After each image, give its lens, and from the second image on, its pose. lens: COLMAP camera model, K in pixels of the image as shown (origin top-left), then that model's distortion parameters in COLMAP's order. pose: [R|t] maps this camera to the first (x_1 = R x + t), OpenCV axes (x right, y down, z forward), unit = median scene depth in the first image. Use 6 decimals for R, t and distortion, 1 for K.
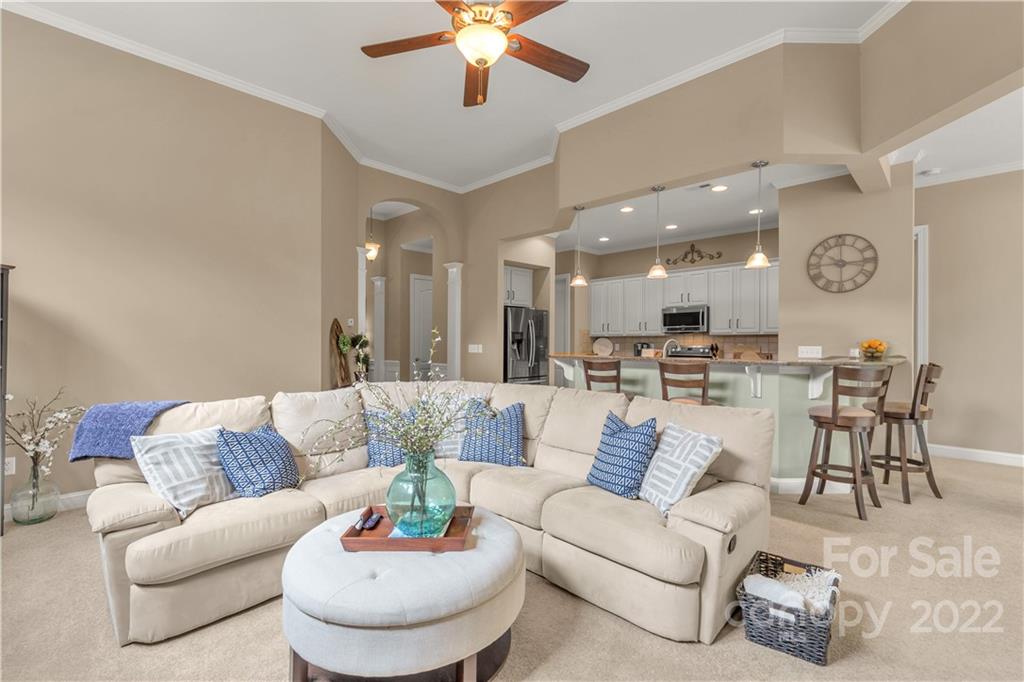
lens RADIAL K [[453.4, 0, 508.2], [0, 453.4, 332.1], [0, 0, 1]] dist [0.003912, 0.000455]
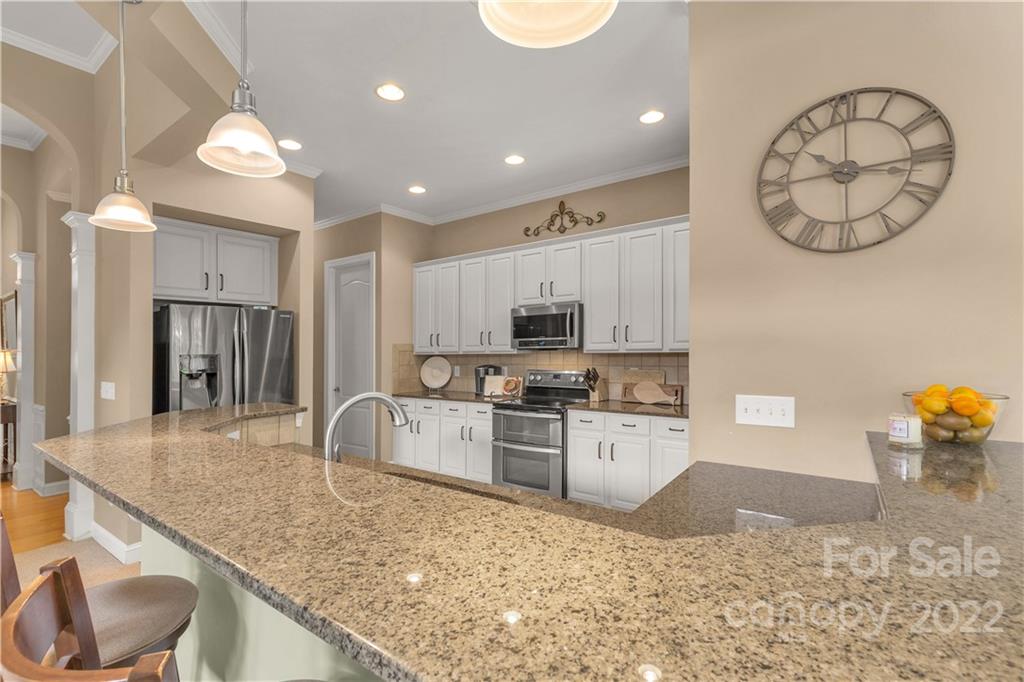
lens RADIAL K [[453.4, 0, 514.7], [0, 453.4, 346.0], [0, 0, 1]] dist [0.003912, 0.000455]
pose [[0.988348, -0.012465, 0.151703, 0.269559], [0.010234, 0.999828, 0.015481, -0.012895], [-0.151869, -0.013748, 0.988305, 0.443084]]
